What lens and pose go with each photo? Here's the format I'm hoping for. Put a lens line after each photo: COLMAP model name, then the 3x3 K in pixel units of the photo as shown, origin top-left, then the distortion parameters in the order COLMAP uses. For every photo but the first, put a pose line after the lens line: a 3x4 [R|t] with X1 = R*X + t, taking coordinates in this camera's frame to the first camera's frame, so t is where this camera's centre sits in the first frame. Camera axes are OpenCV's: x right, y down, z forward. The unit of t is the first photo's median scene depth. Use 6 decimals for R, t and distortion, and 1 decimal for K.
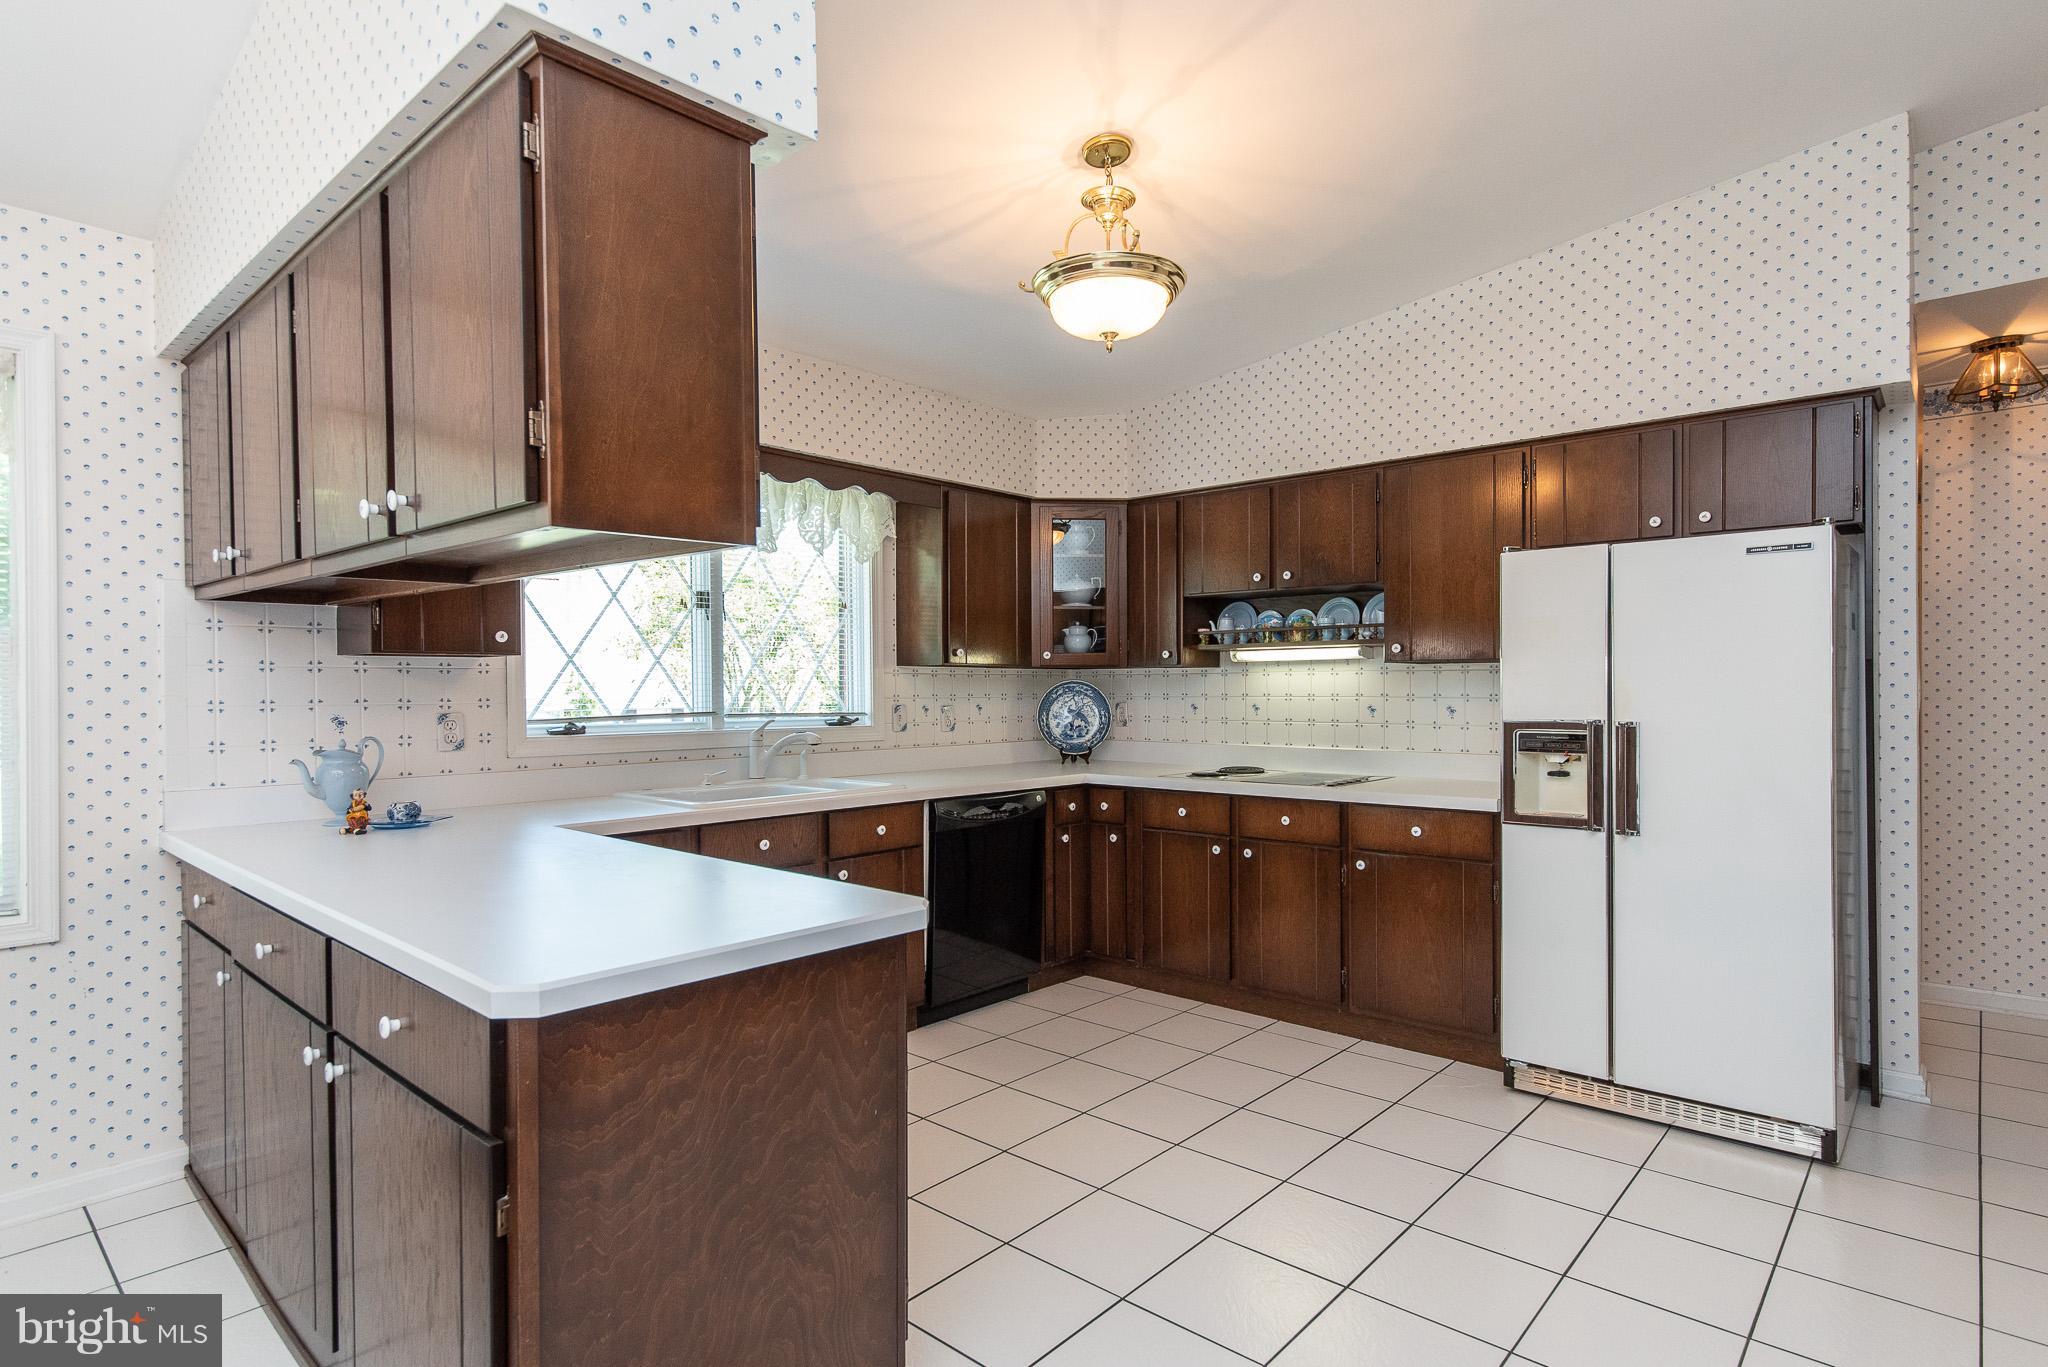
lens RADIAL K [[1039.4, 0, 1102.6], [0, 1039.4, 692.9], [0, 0, 1]] dist [0.003992, -0.000693]
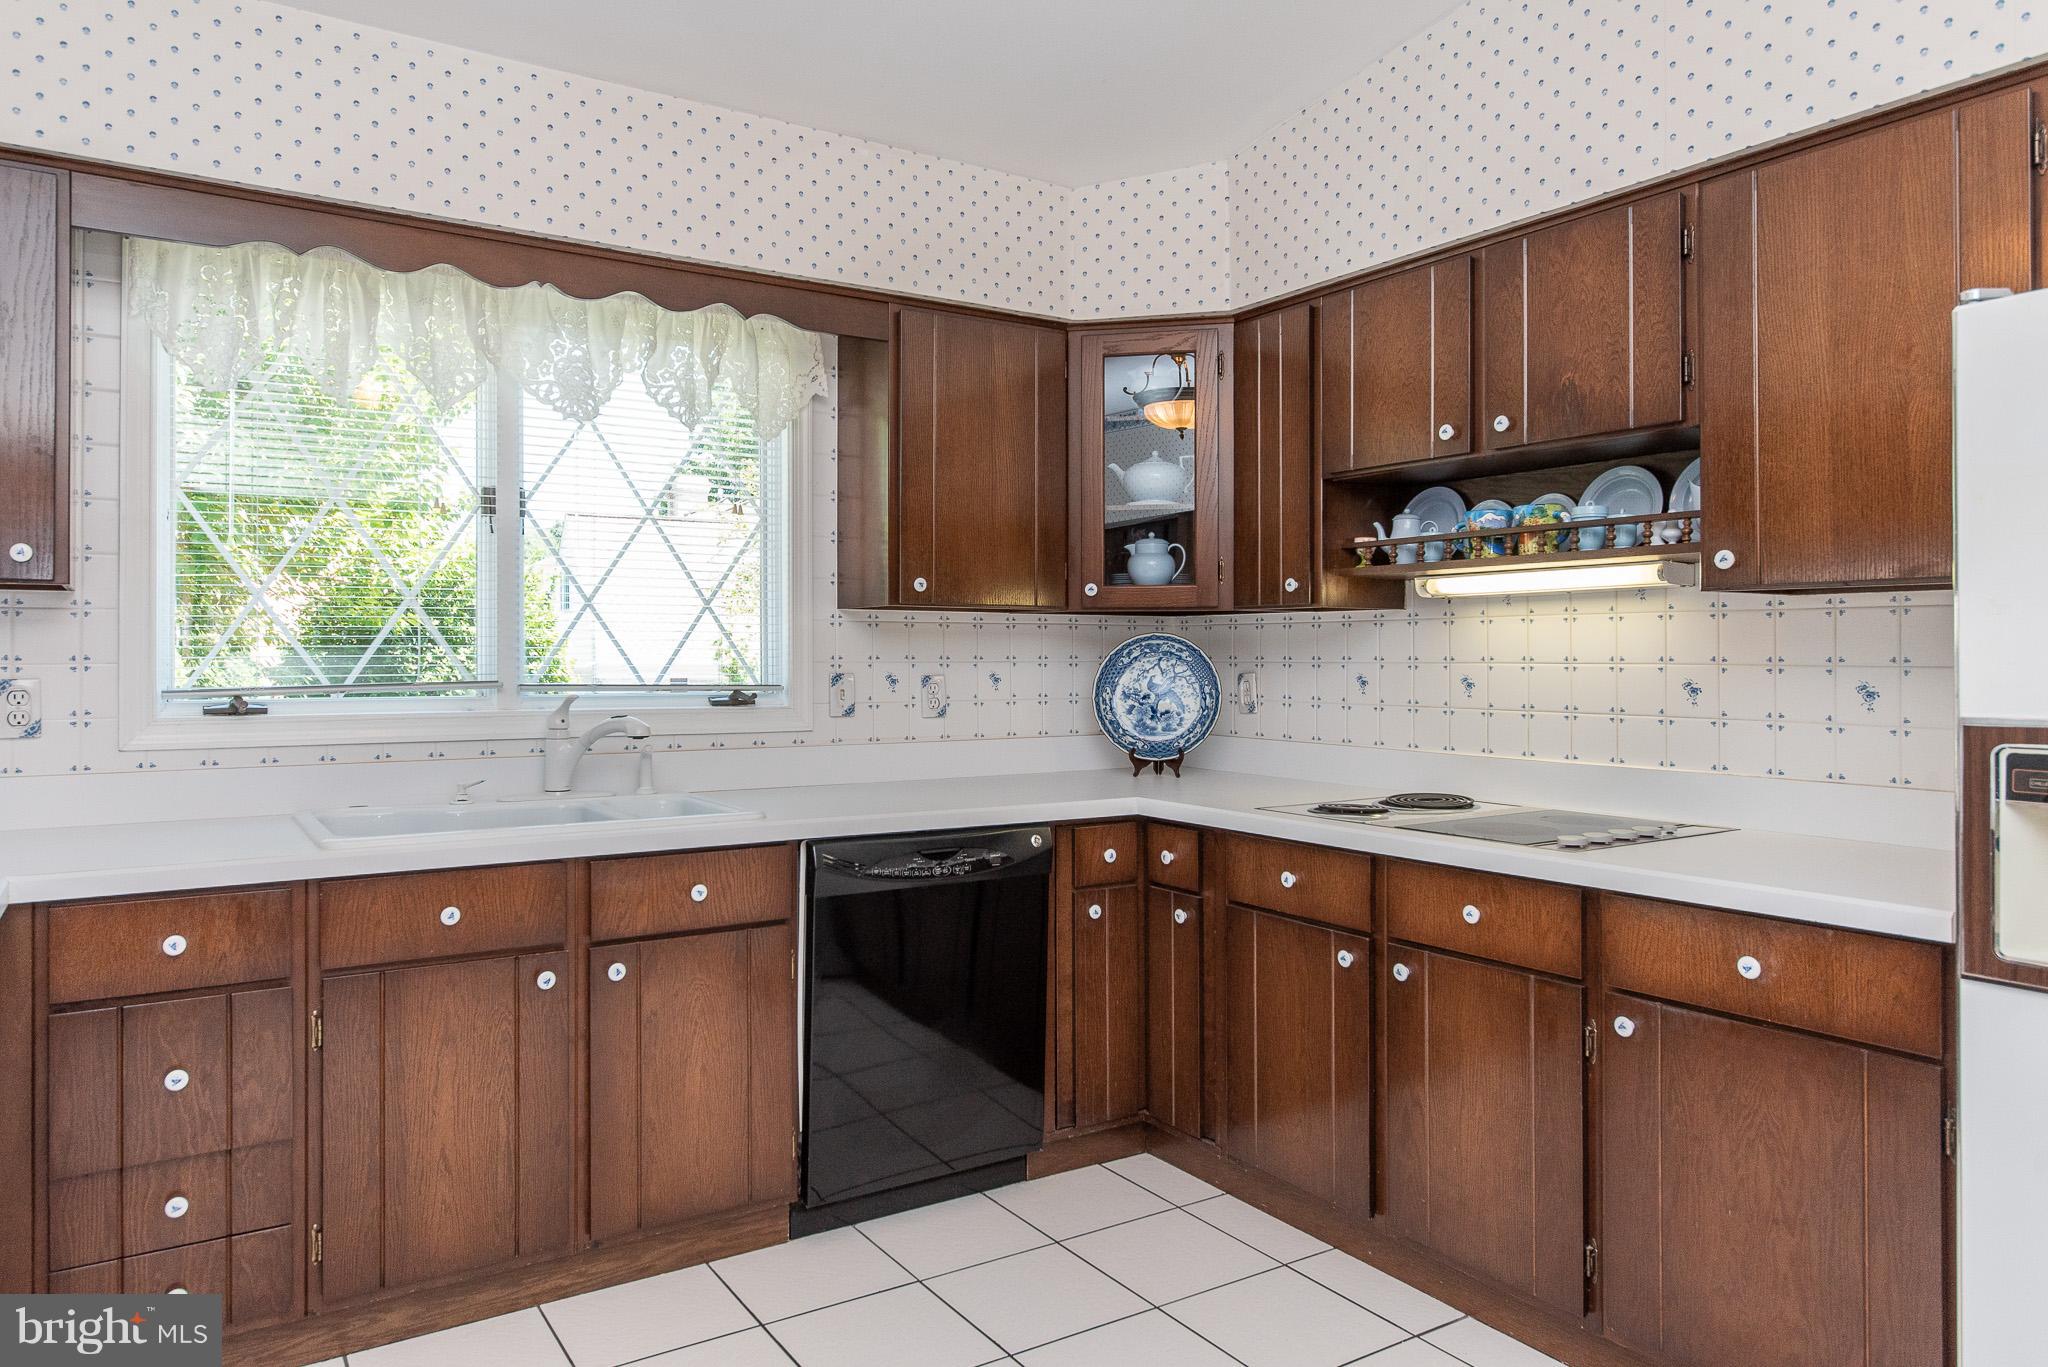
lens RADIAL K [[1335.0, 0, 1022.0], [0, 1335.0, 643.6], [0, 0, 1]] dist [-0.004413, -0.003487]
pose [[0.954630, 0.001427, -0.297791, 0.152054], [-0.005268, 0.999913, -0.012095, 0.003739], [0.297748, 0.013115, 0.954555, 0.317664]]
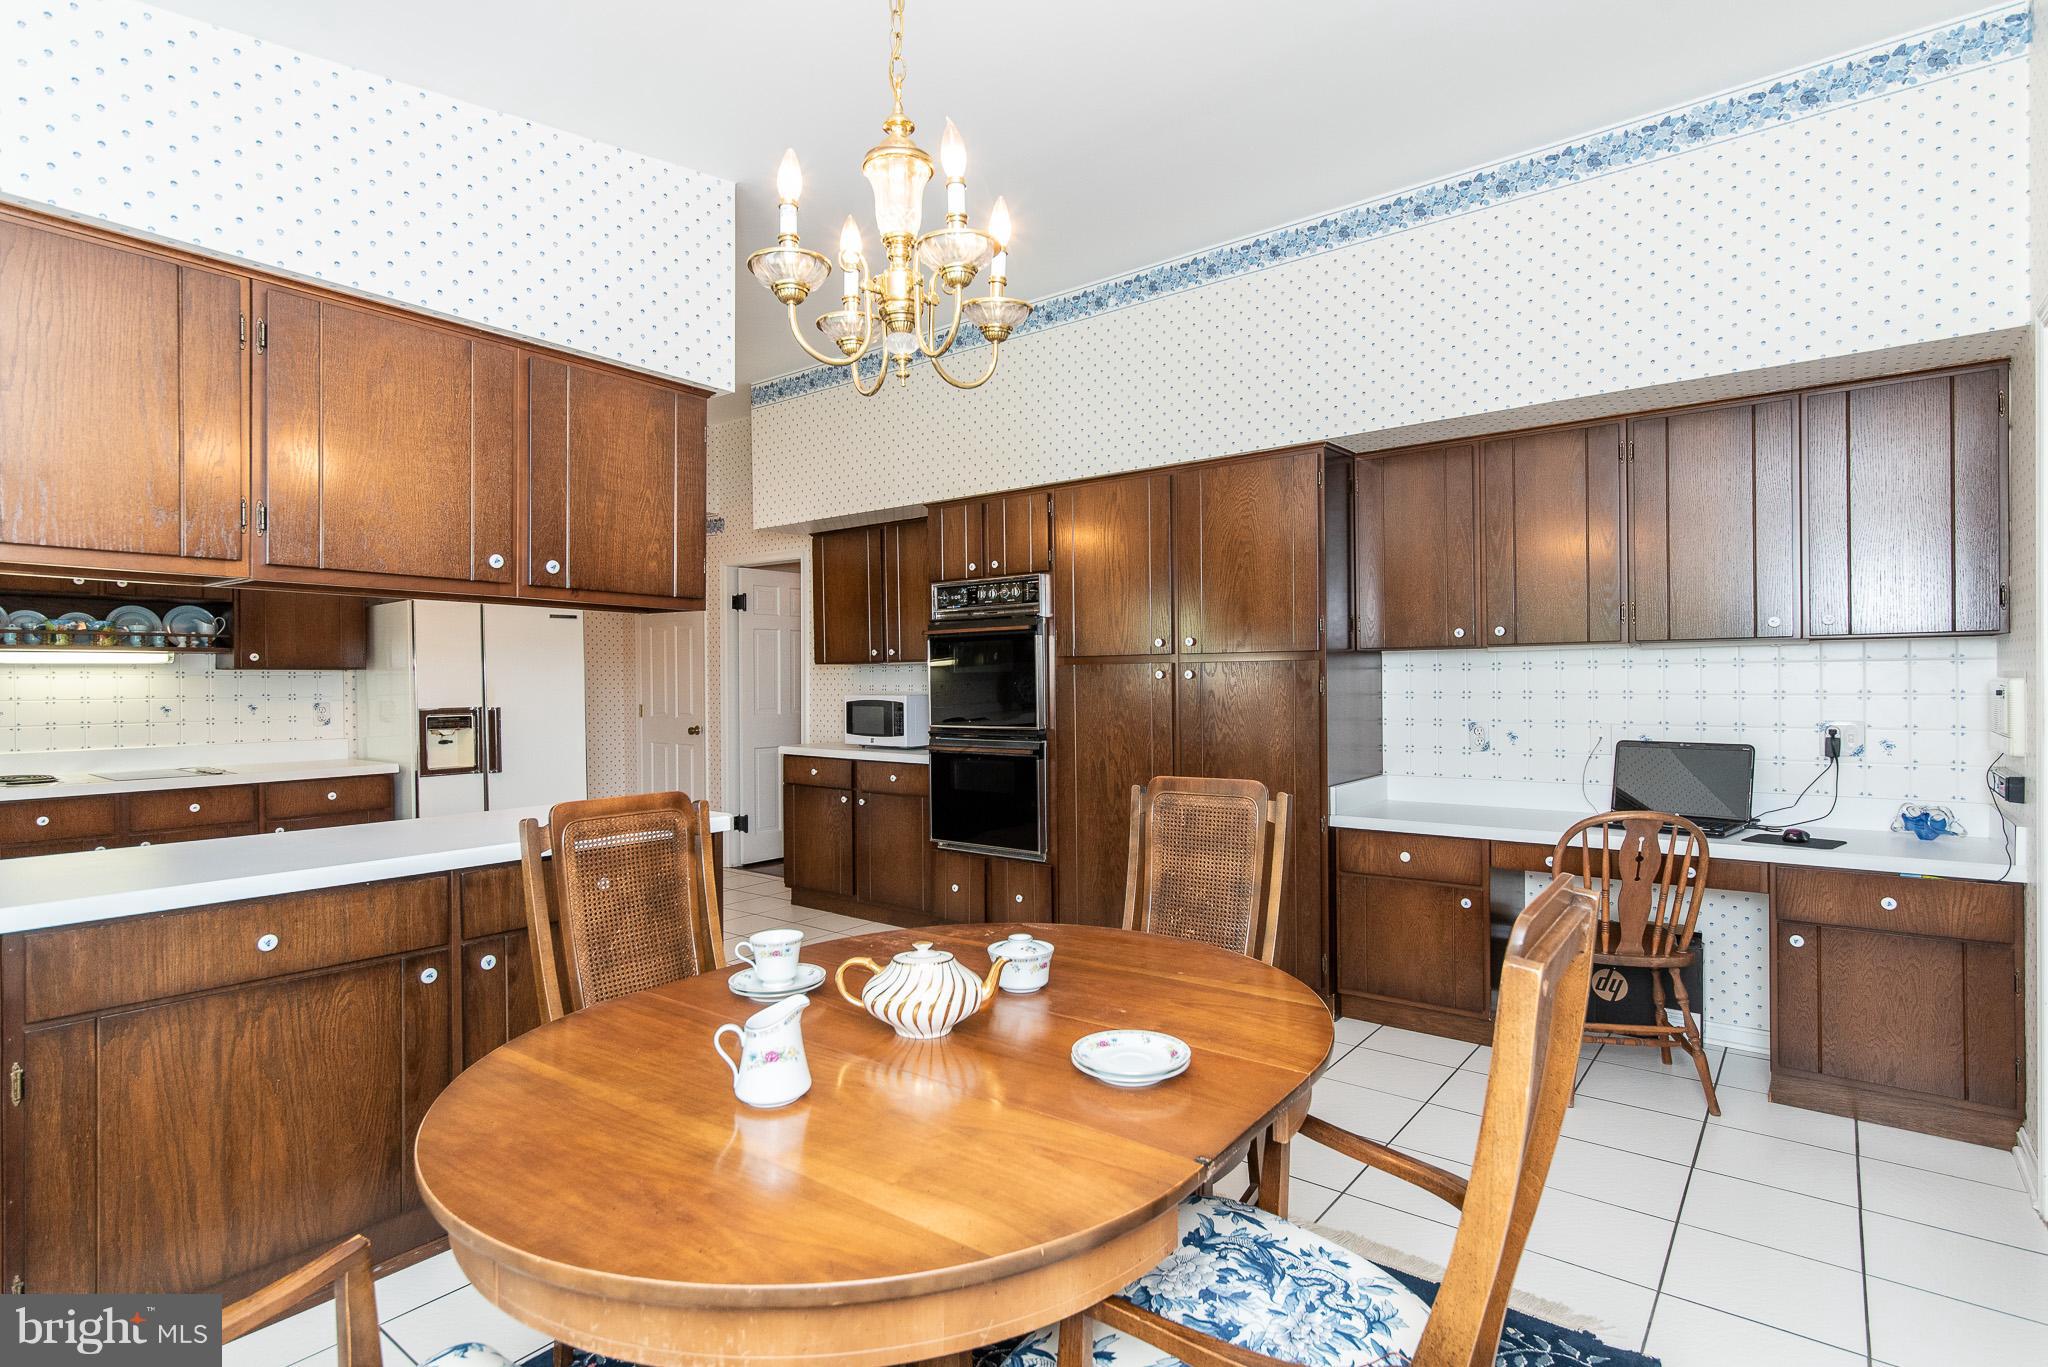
lens RADIAL K [[995.8, 0, 1024.0], [0, 995.8, 683.5], [0, 0, 1]] dist [-0.003028, -0.000499]
pose [[-0.034581, 0.001614, 0.999401, -0.879327], [0.013337, 0.999910, -0.001154, 0.001306], [-0.999313, 0.013289, -0.034600, 0.129813]]
